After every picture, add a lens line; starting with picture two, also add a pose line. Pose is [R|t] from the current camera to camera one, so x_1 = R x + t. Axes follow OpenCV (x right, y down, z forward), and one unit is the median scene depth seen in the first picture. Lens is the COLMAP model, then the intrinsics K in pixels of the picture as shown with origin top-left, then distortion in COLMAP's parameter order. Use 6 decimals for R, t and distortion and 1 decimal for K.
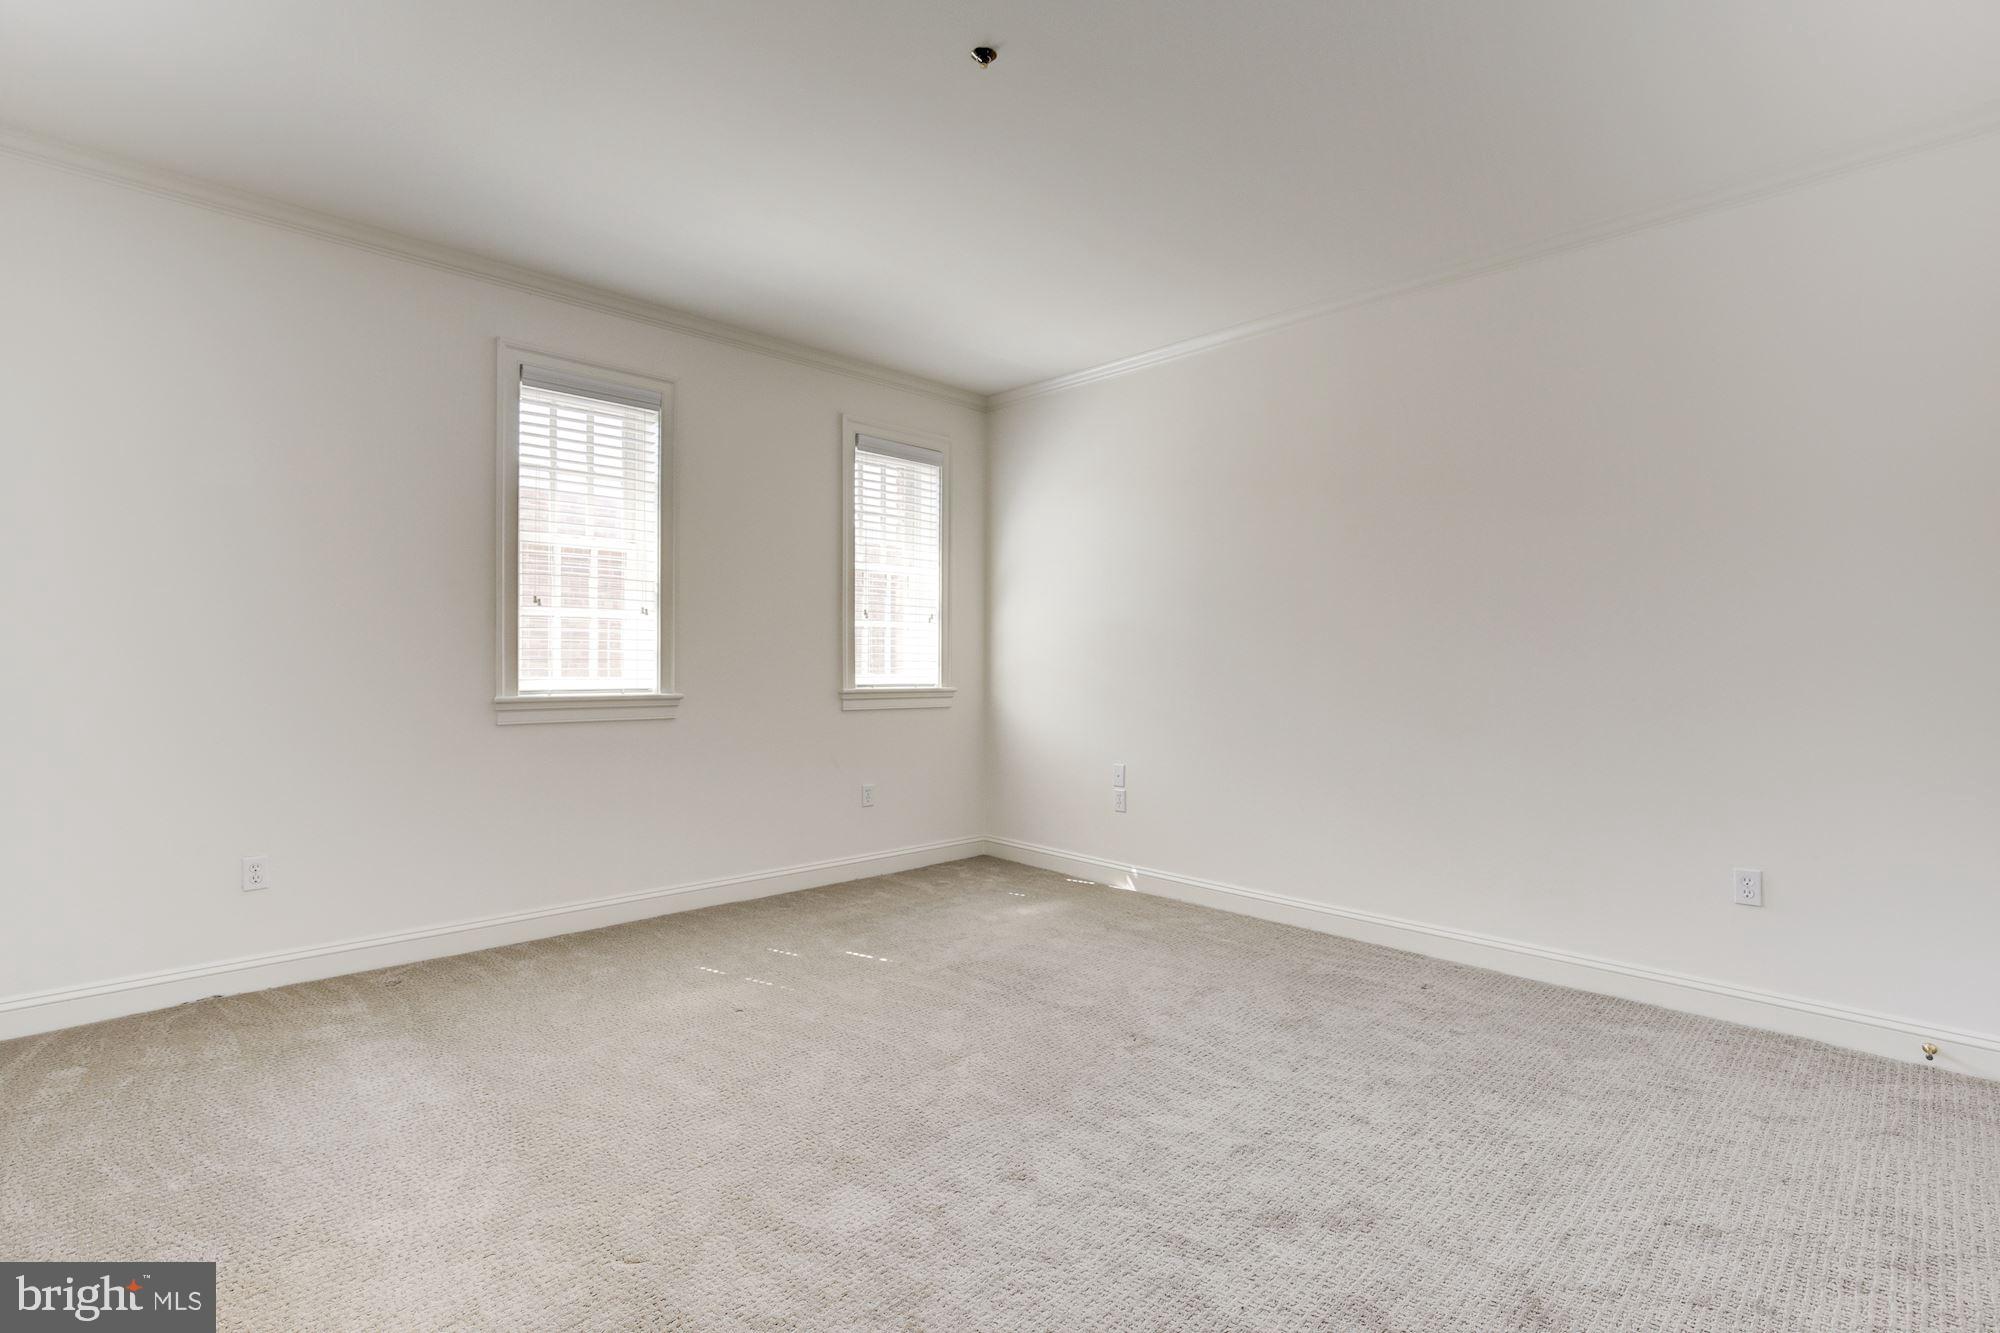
lens RADIAL K [[910.4, 0, 1012.5], [0, 910.4, 664.4], [0, 0, 1]] dist [-0.041436, 0.000588]
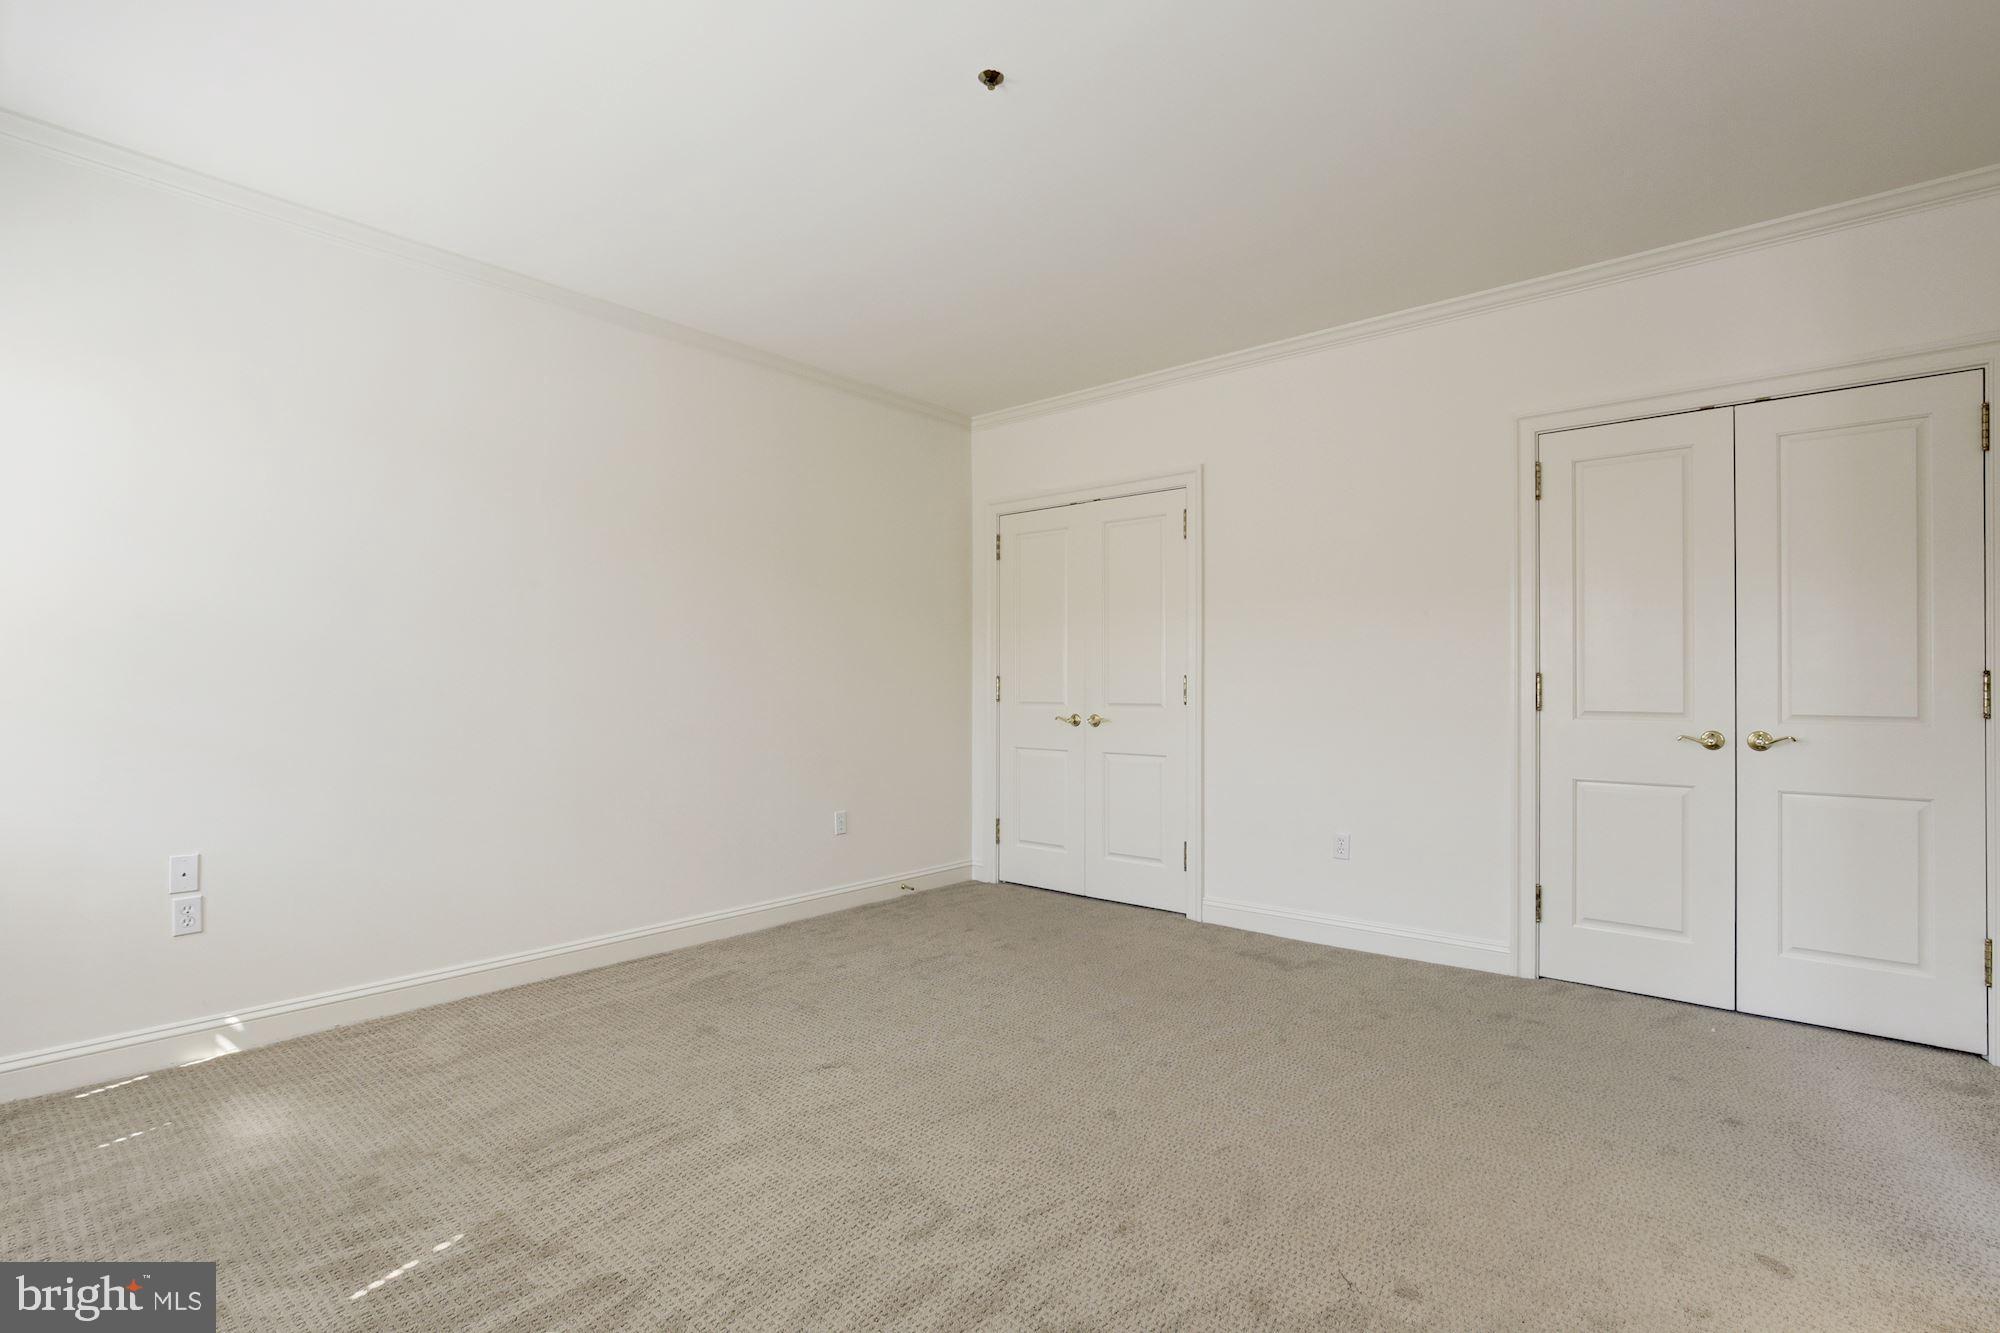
lens RADIAL K [[910.4, 0, 1012.5], [0, 910.4, 664.4], [0, 0, 1]] dist [-0.041436, 0.000588]
pose [[-0.080797, 0.010922, 0.996671, -0.631916], [0.007990, 0.999915, -0.010310, -0.004426], [-0.996699, 0.007130, -0.080877, 0.654487]]
